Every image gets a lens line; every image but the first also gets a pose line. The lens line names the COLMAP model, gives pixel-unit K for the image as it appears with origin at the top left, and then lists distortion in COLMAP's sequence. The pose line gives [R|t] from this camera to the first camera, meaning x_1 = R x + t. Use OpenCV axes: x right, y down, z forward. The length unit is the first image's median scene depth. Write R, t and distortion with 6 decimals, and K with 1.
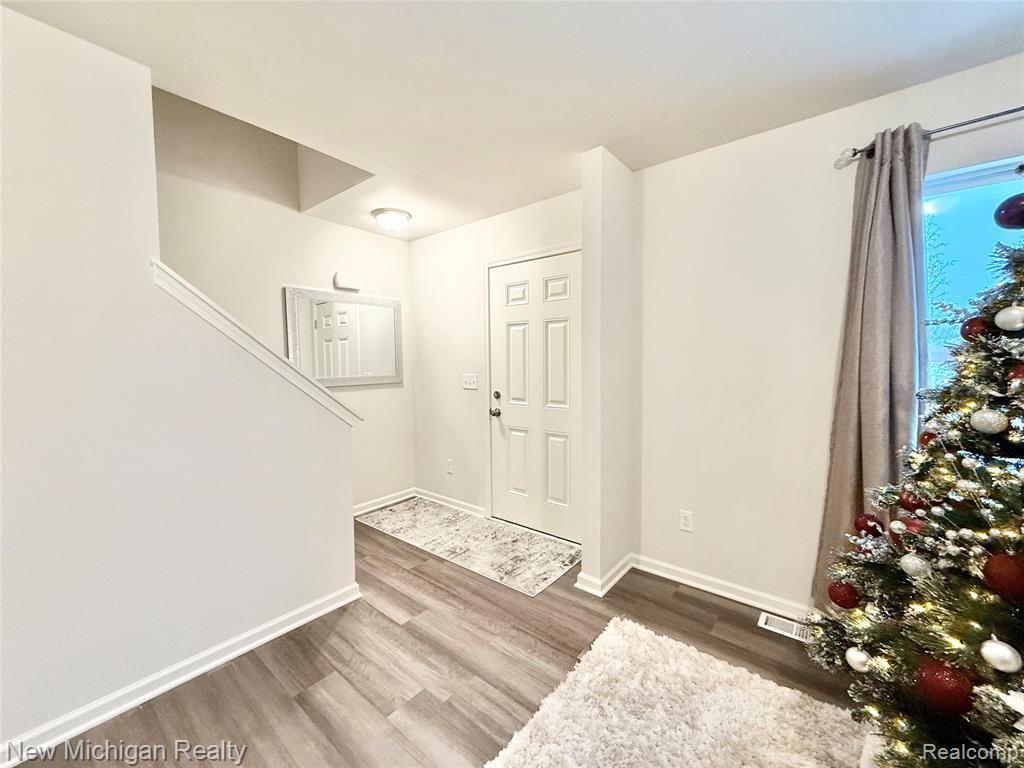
lens RADIAL K [[406.7, 0, 509.2], [0, 406.7, 381.6], [0, 0, 1]] dist [0.001191, 0.000329]
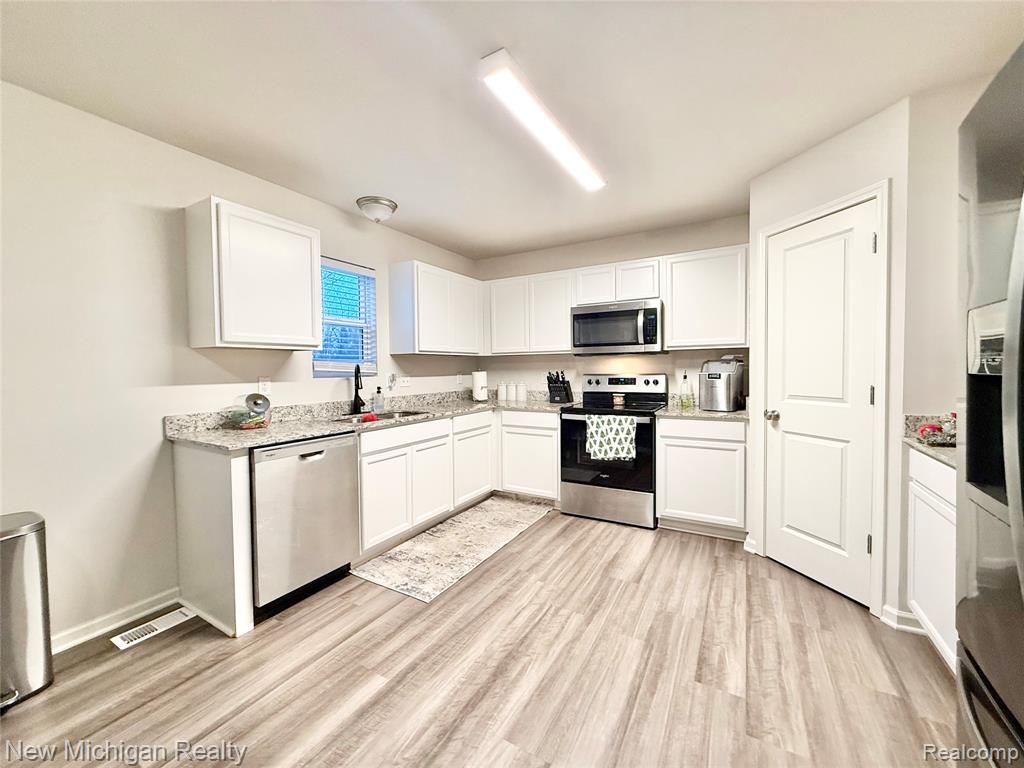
lens RADIAL K [[406.7, 0, 509.2], [0, 406.7, 381.6], [0, 0, 1]] dist [0.001191, 0.000329]
pose [[0.146748, 0.036497, -0.988500, 0.959978], [-0.044441, 0.998553, 0.030270, -0.031012], [0.988175, 0.039488, 0.148158, 1.007161]]
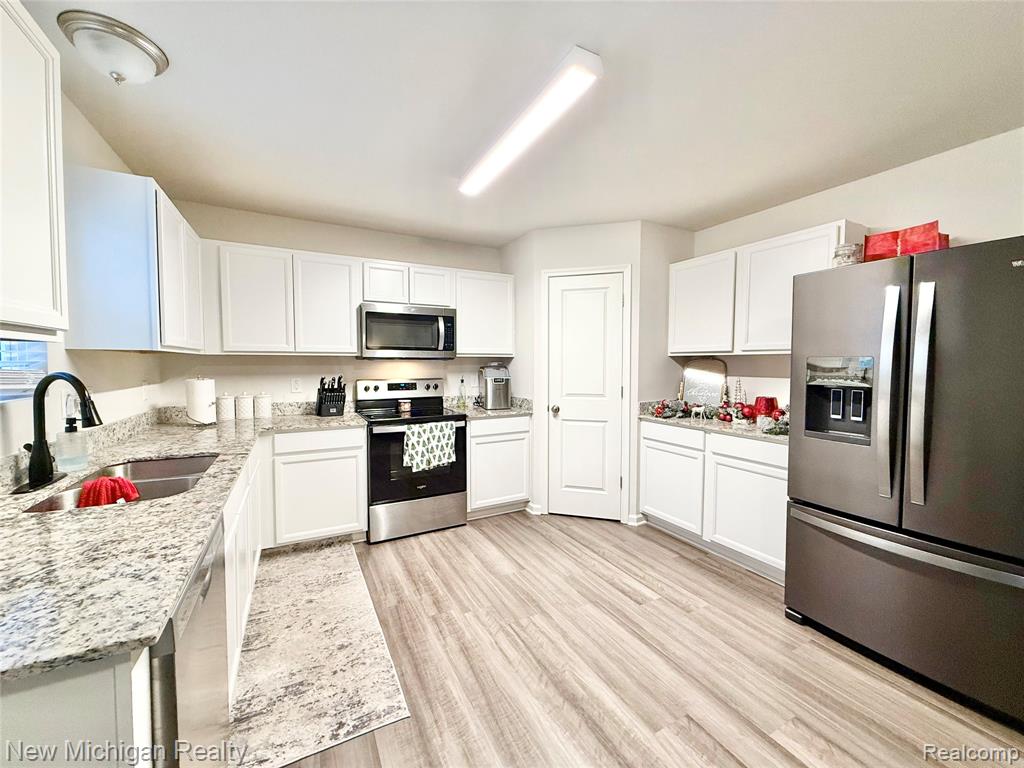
lens RADIAL K [[406.7, 0, 509.2], [0, 406.7, 381.6], [0, 0, 1]] dist [0.001191, 0.000329]
pose [[0.917912, 0.025498, -0.395964, 0.518183], [-0.029221, 0.999567, -0.003371, -0.029579], [0.395707, 0.014664, 0.918260, 0.535505]]
